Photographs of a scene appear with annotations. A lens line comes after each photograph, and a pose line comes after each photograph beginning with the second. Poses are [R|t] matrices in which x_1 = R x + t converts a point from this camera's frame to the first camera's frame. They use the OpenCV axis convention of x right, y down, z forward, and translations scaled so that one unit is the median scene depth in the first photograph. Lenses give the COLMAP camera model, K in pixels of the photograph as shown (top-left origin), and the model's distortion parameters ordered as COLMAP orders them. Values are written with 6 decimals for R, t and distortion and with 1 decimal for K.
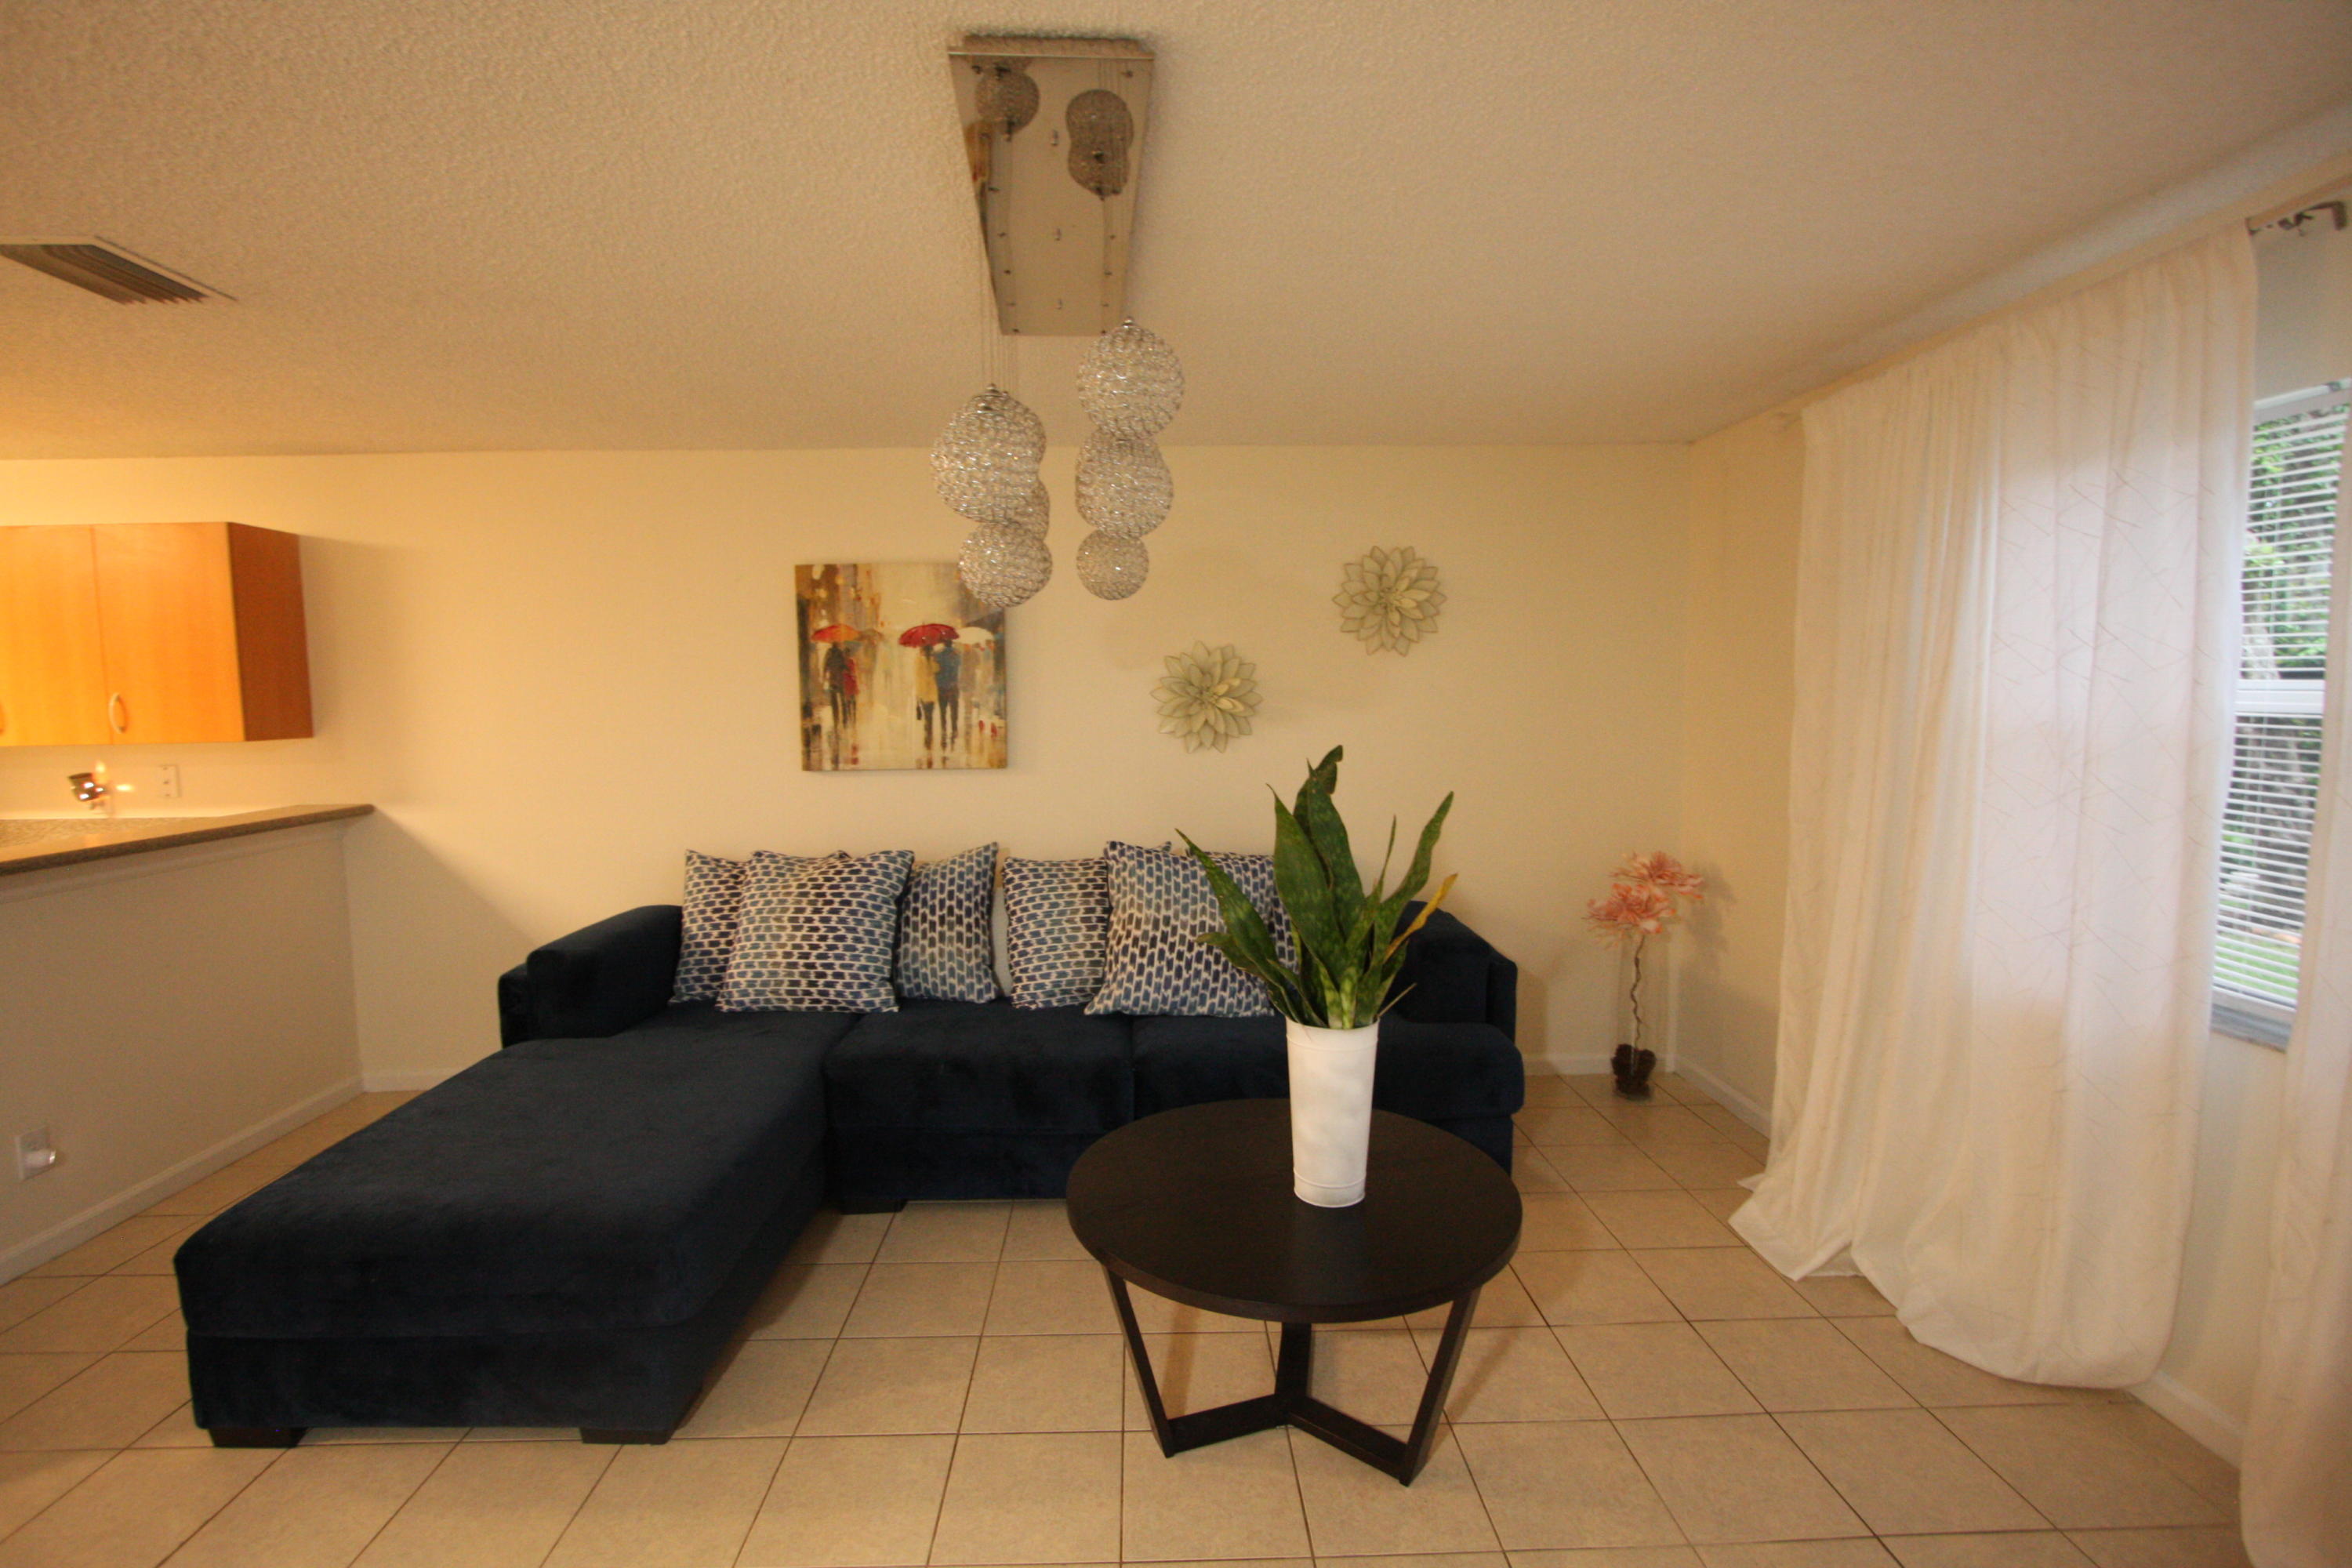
lens RADIAL K [[1089.3, 0, 1159.8], [0, 1089.3, 781.4], [0, 0, 1]] dist [-0.011699, 0.001579]
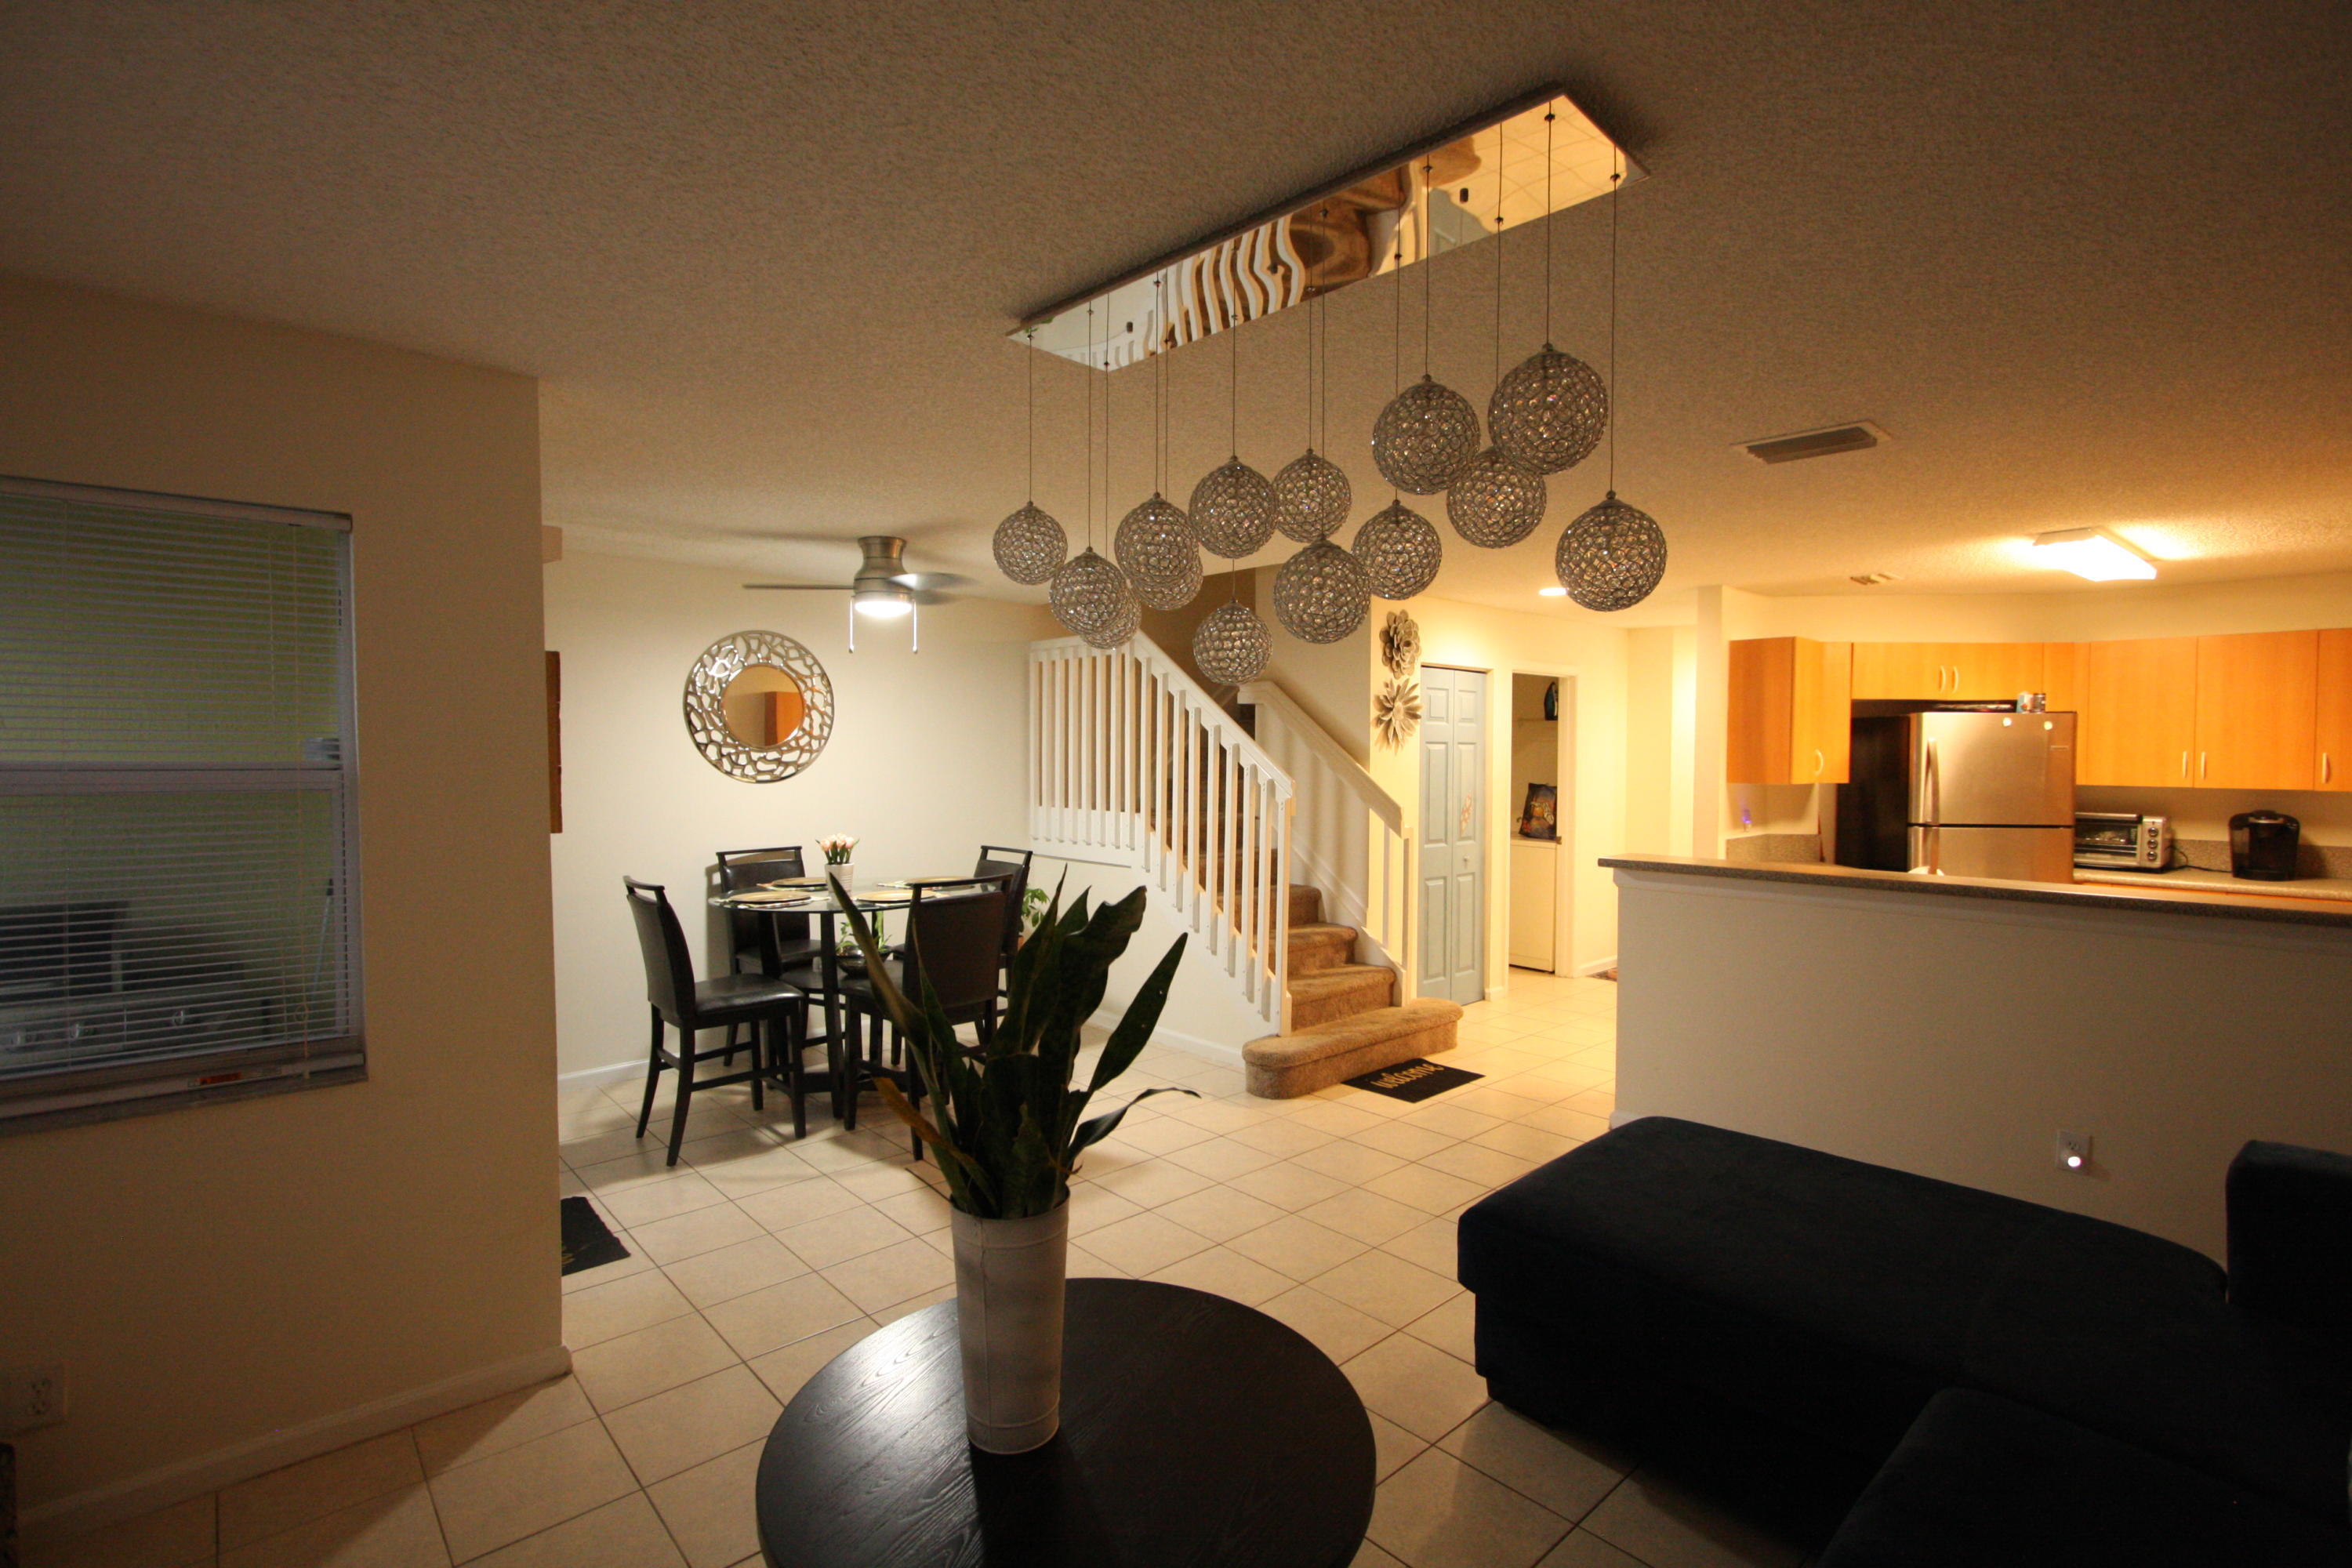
lens RADIAL K [[1089.3, 0, 1177.7], [0, 1089.3, 775.0], [0, 0, 1]] dist [-0.011699, 0.001579]
pose [[-0.760739, 0.024009, -0.648614, 0.291586], [-0.049579, 0.994246, 0.094952, -0.081753], [0.647161, 0.104391, -0.755172, 0.866399]]
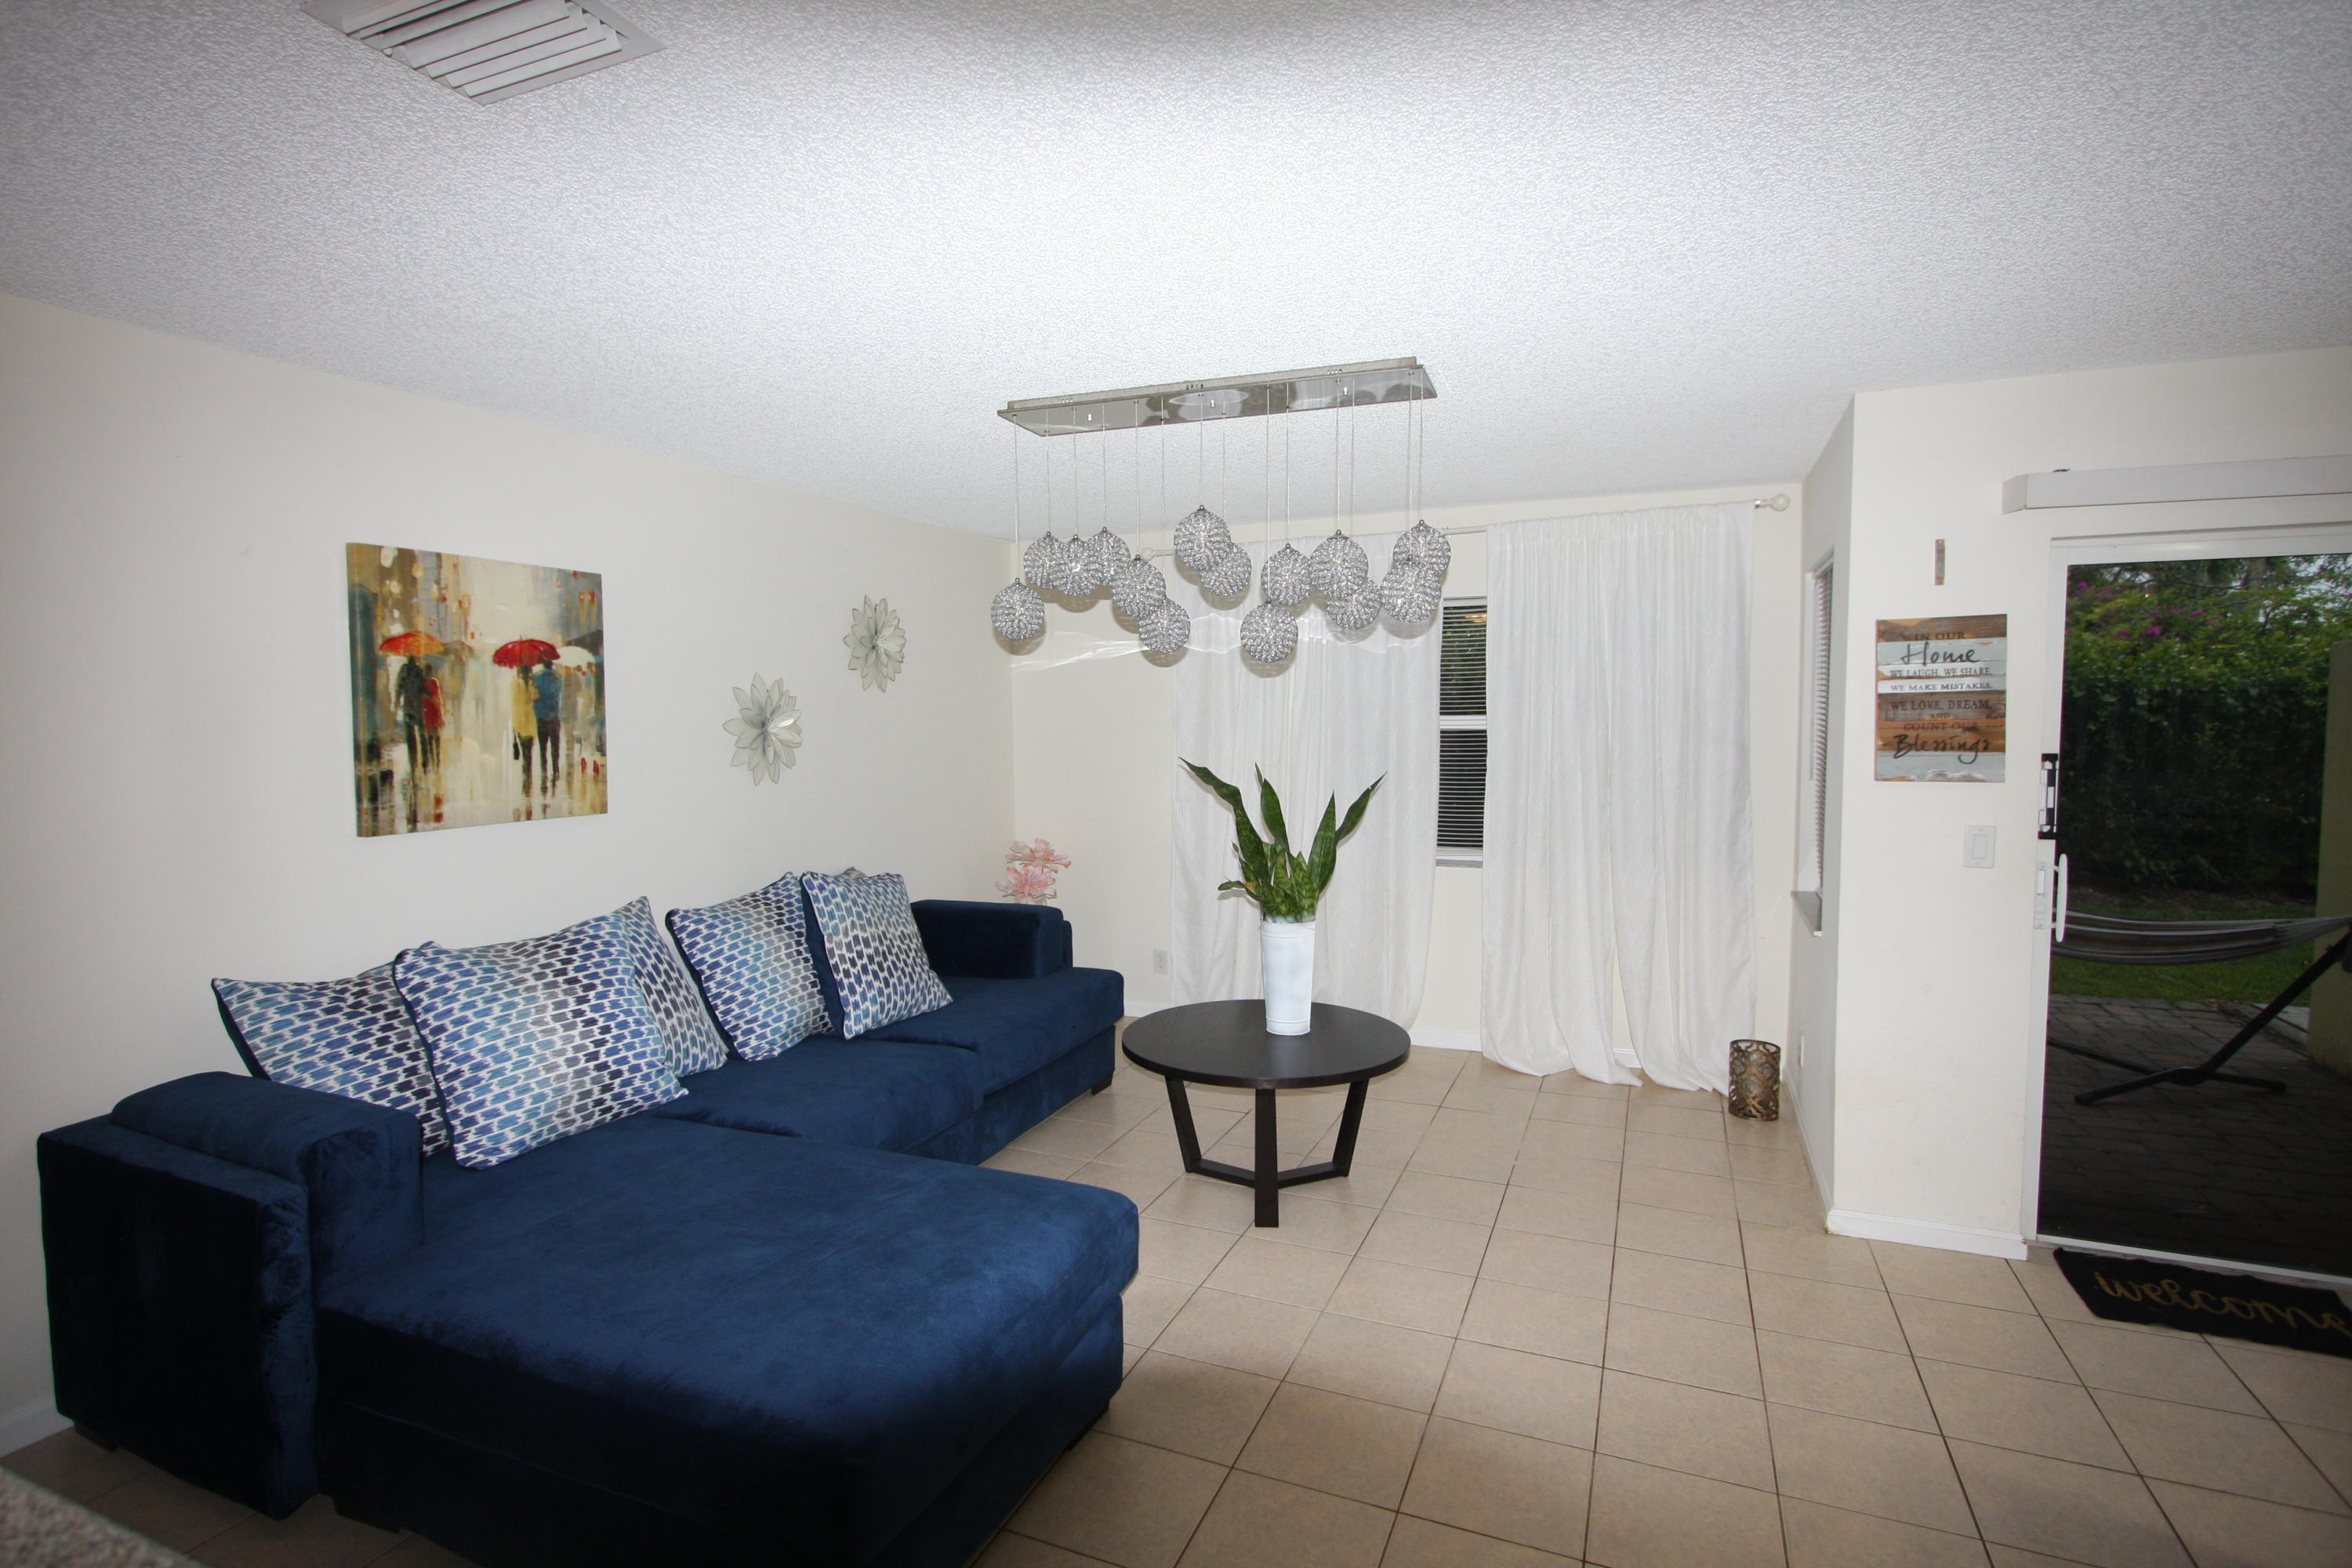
lens RADIAL K [[1161.2, 0, 1164.3], [0, 1161.2, 771.5], [0, 0, 1]] dist [-0.009860, 0.000922]
pose [[0.418076, -0.038424, 0.907599, -0.792497], [0.081035, 0.996699, 0.004868, -0.013872], [-0.904791, 0.071512, 0.419809, 0.225932]]
